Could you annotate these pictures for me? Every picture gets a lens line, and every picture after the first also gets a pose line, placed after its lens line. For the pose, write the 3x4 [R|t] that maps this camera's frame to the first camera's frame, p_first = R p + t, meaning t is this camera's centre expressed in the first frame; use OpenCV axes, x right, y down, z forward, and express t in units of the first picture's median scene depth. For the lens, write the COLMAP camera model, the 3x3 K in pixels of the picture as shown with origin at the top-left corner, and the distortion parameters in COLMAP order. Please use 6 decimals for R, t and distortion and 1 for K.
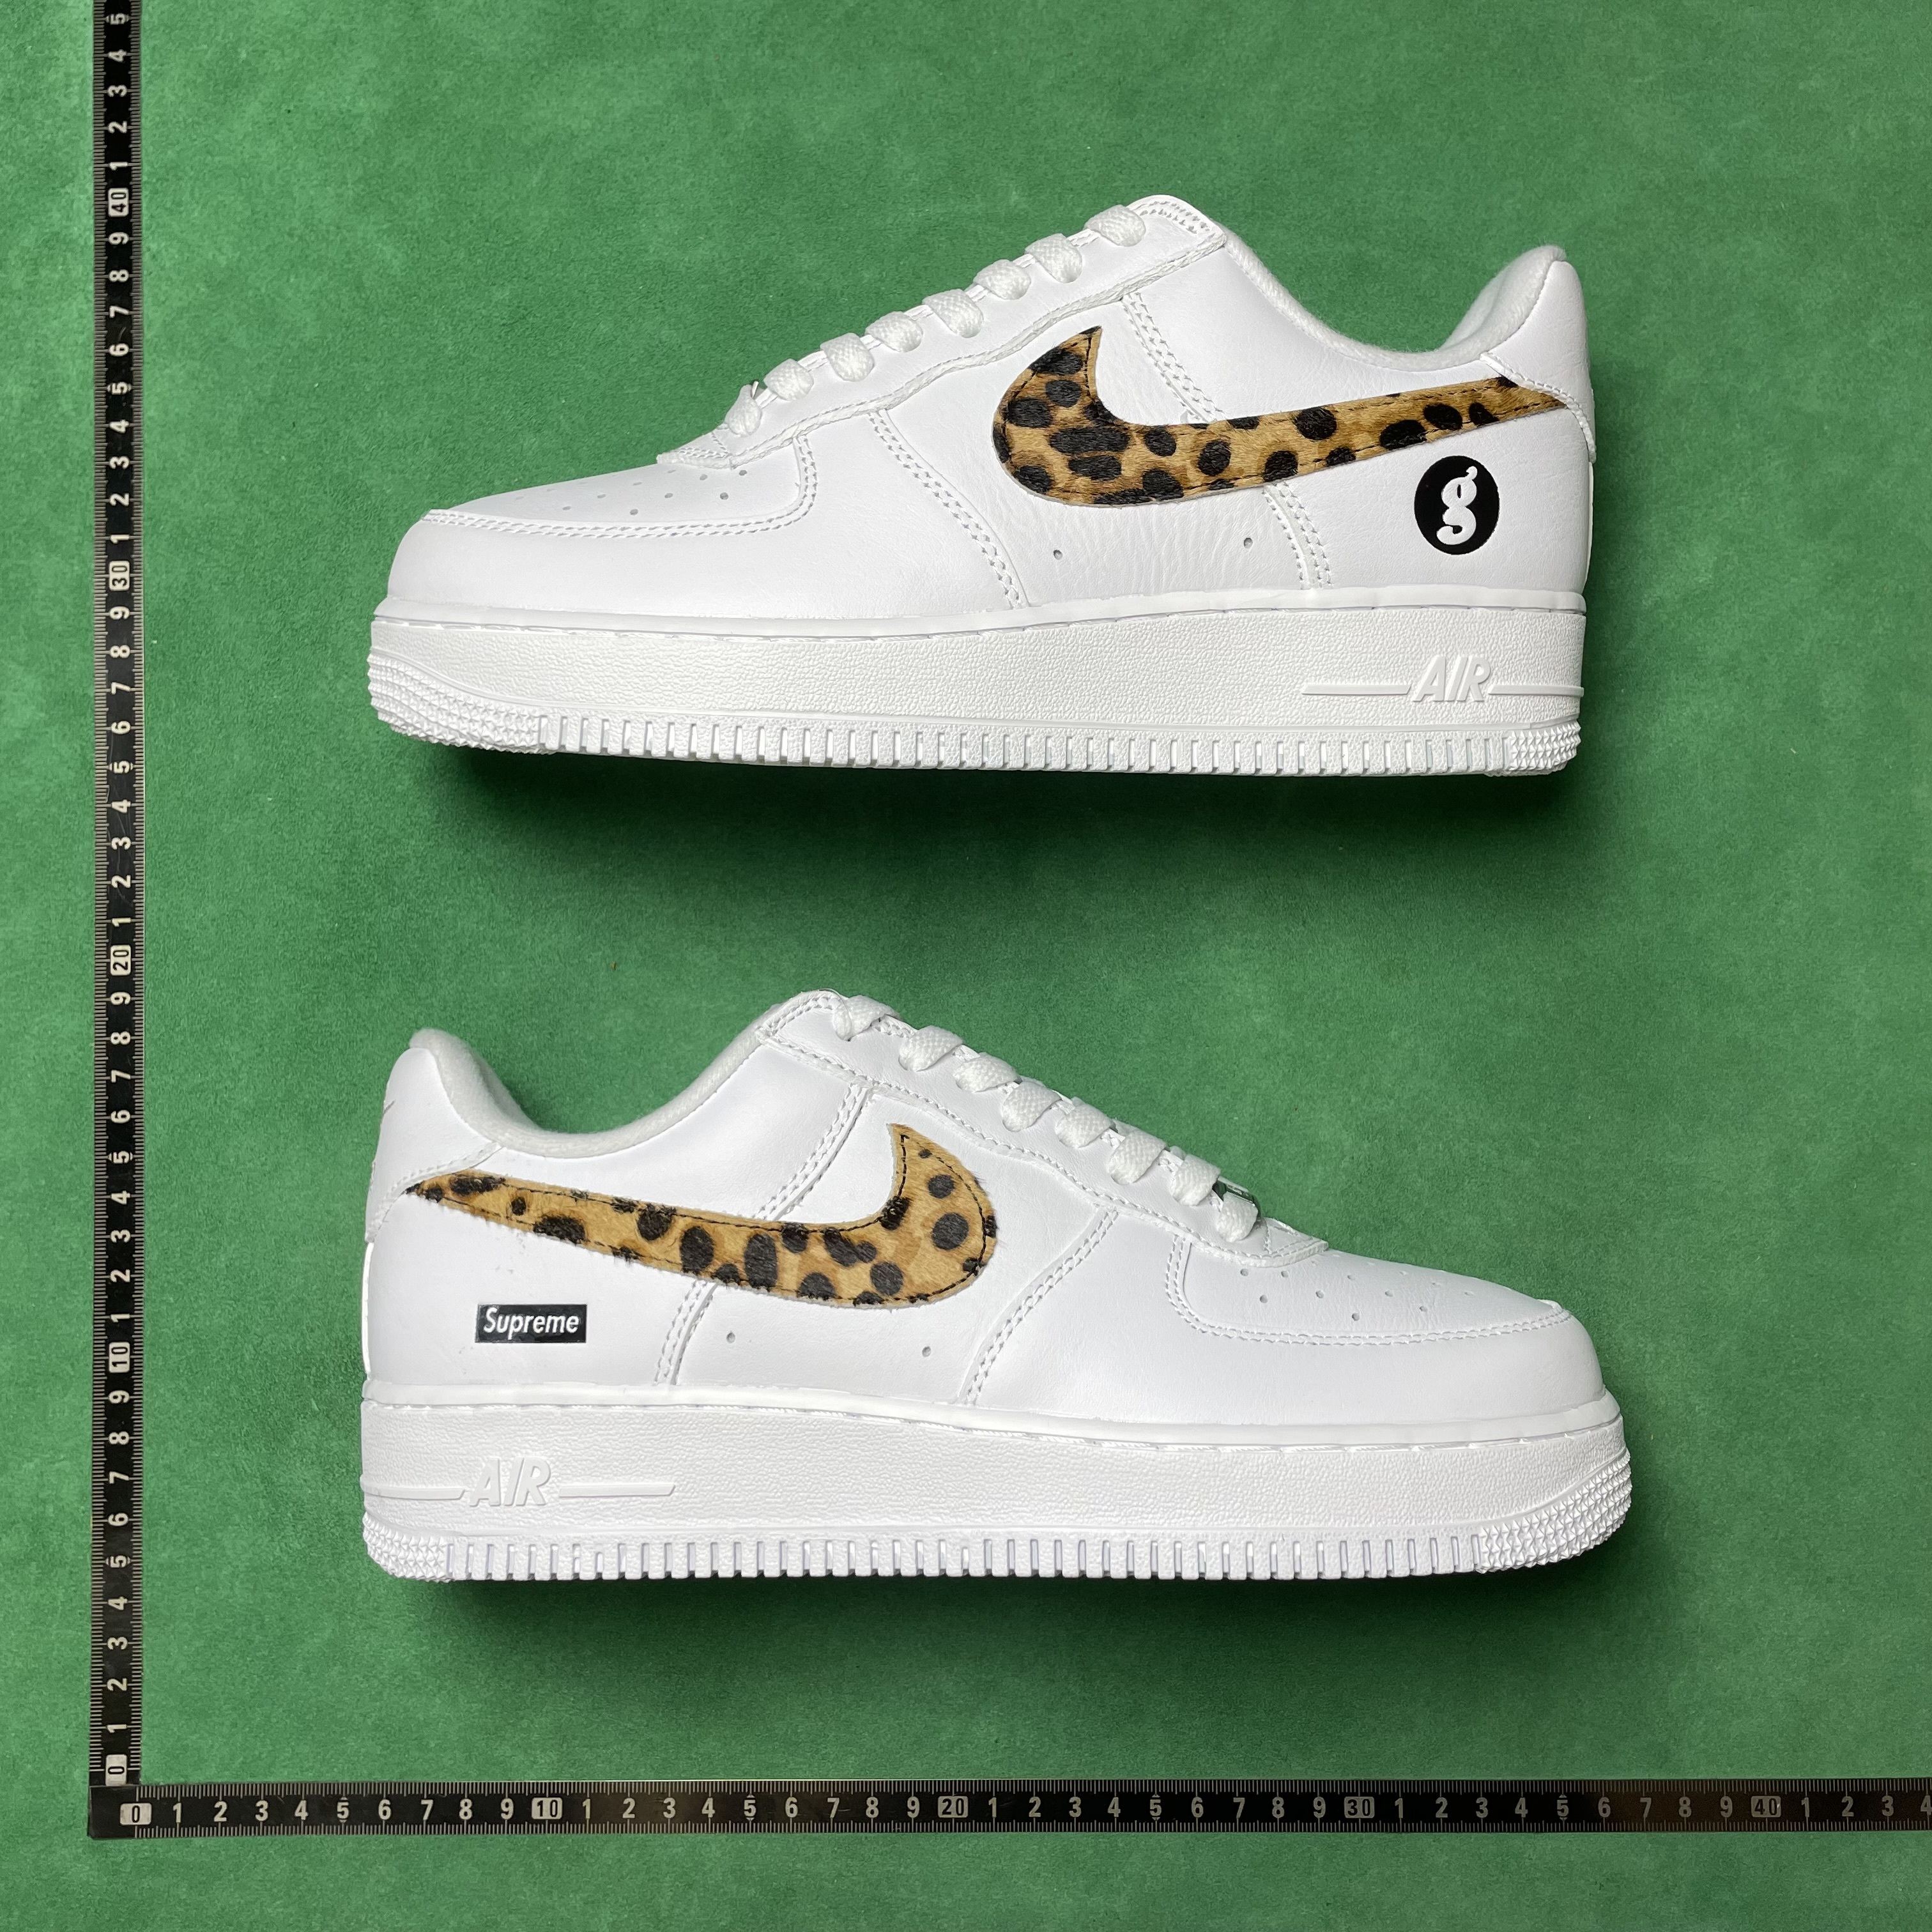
lens RADIAL K [[1806.0, 0, 964.6], [0, 1806.0, 928.3], [0, 0, 1]] dist [0.060103, -0.016423]
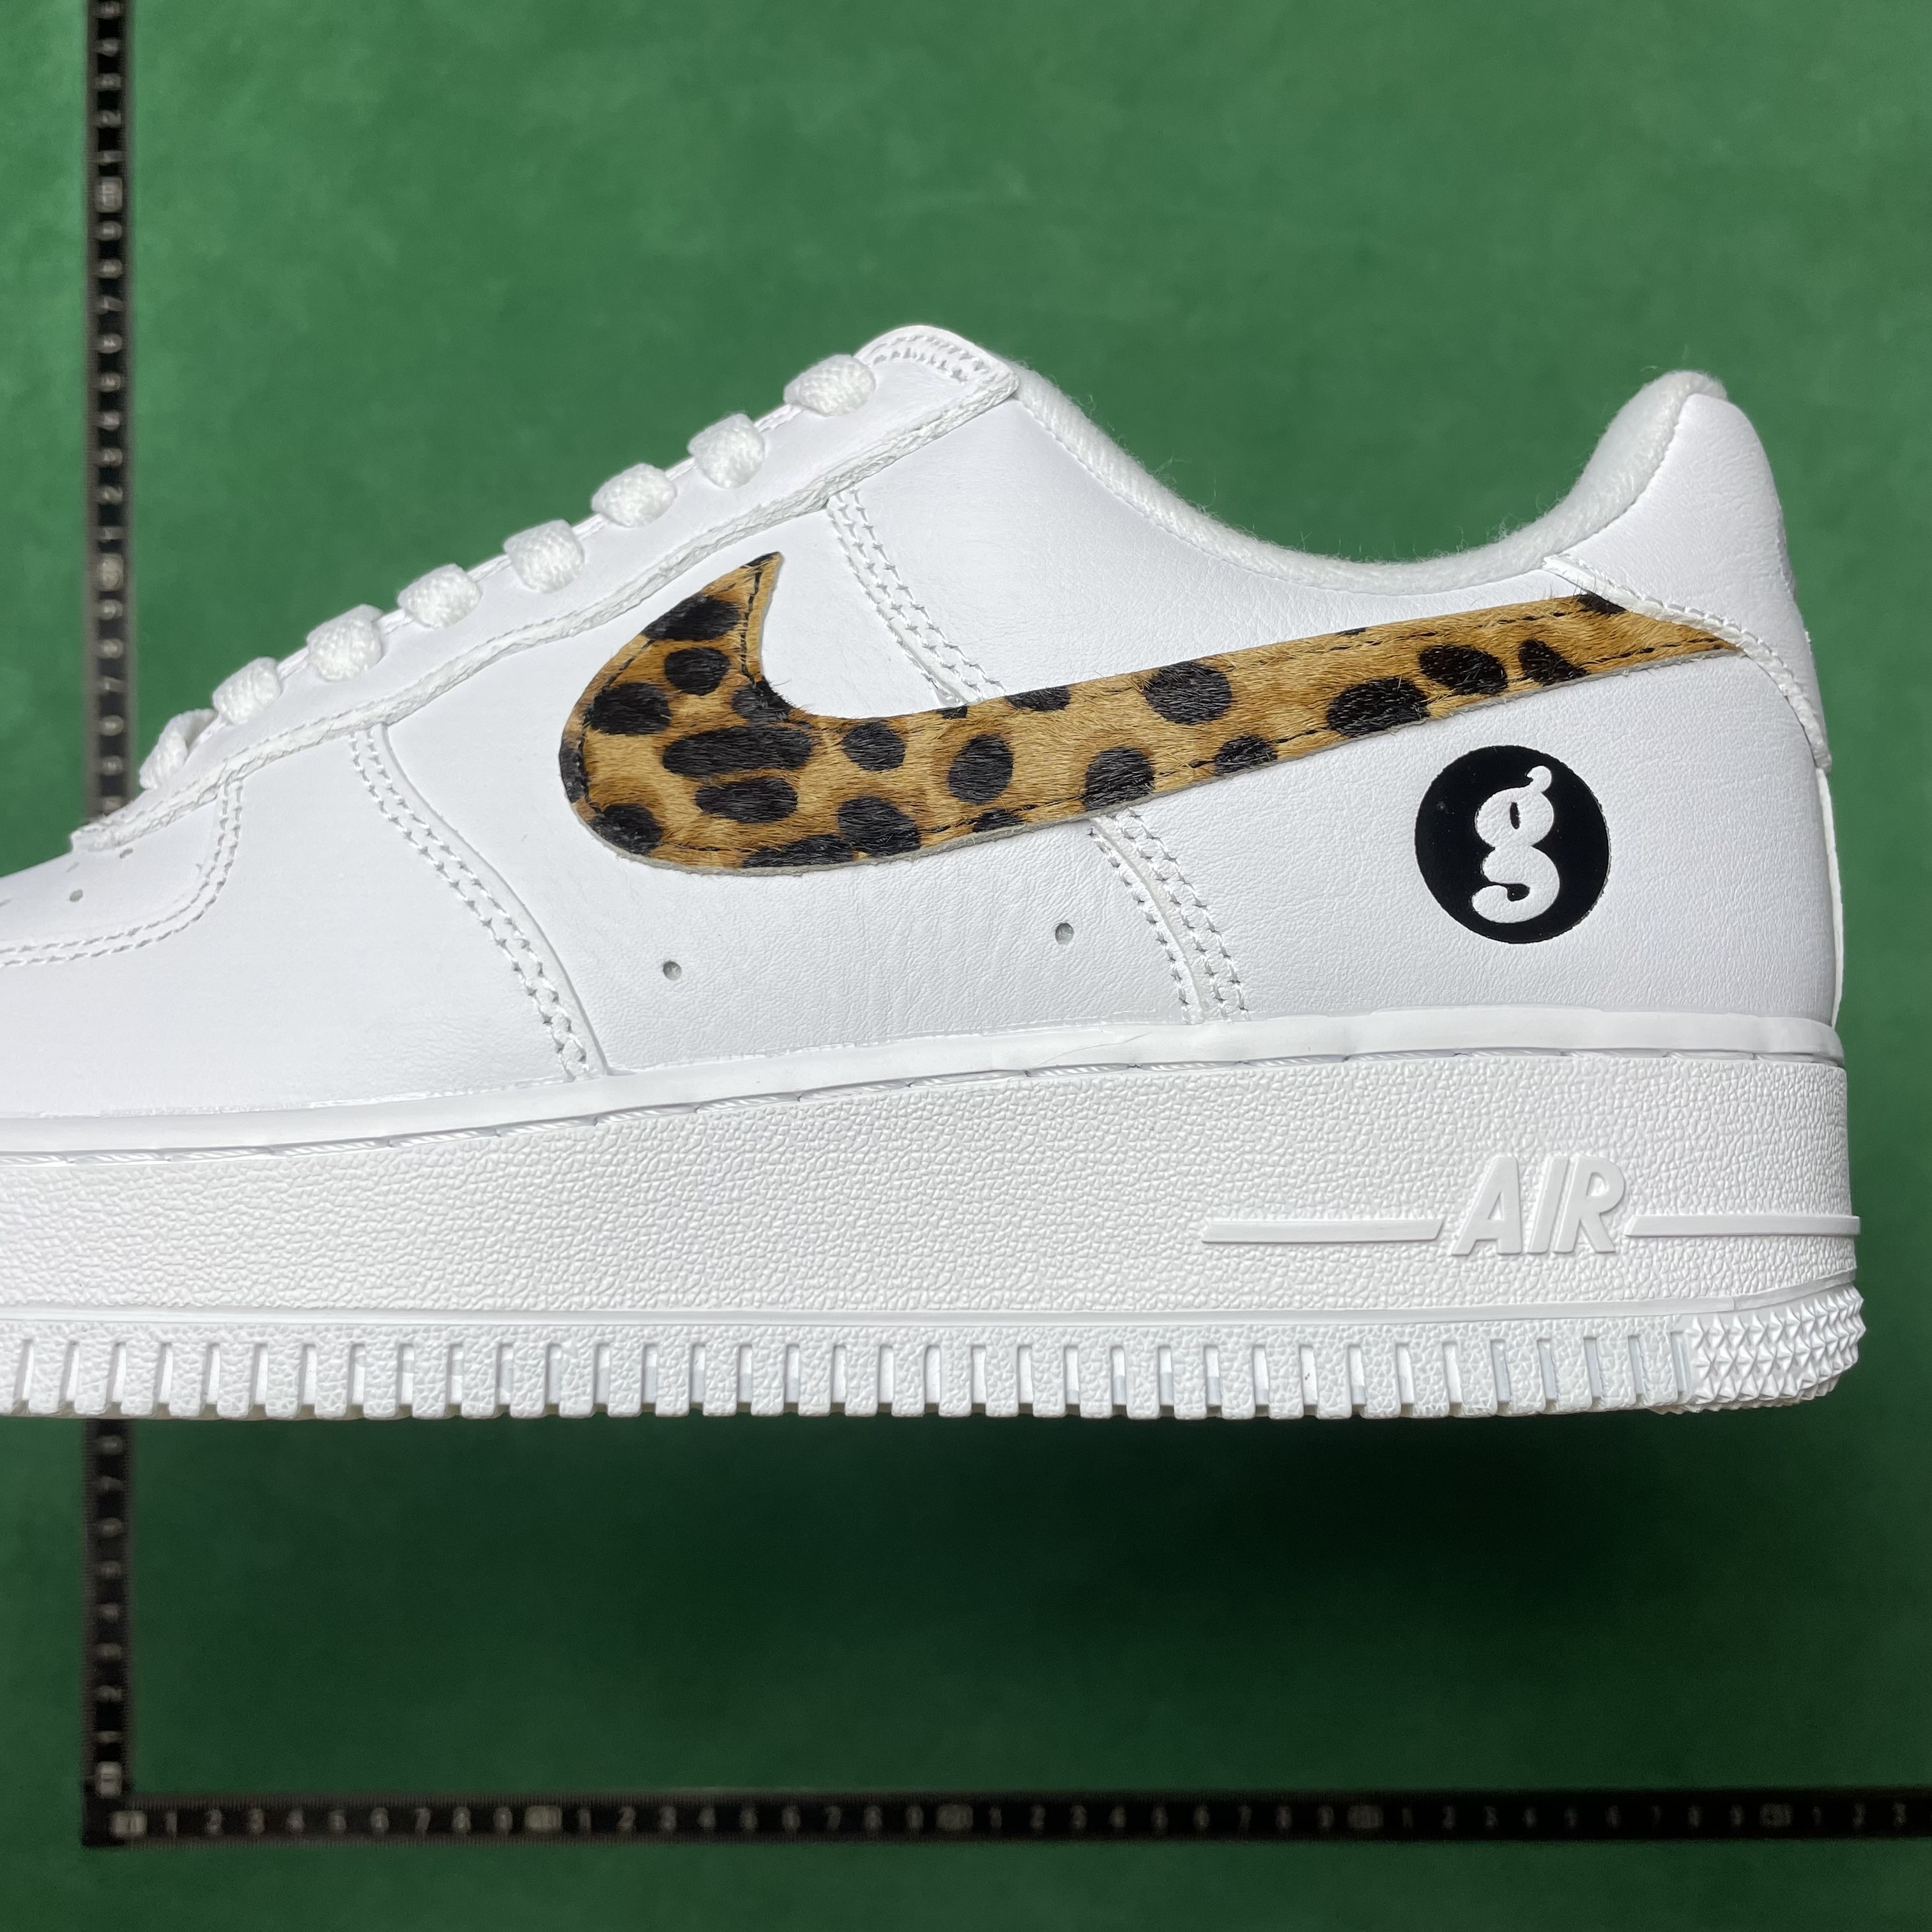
lens RADIAL K [[1972.8, 0, 955.8], [0, 1972.8, 989.0], [0, 0, 1]] dist [0.184876, -0.591982]
pose [[0.987346, -0.042336, -0.152828, 0.207766], [0.002754, 0.968140, -0.250395, -0.065803], [0.158560, 0.246805, 0.956005, 0.492952]]
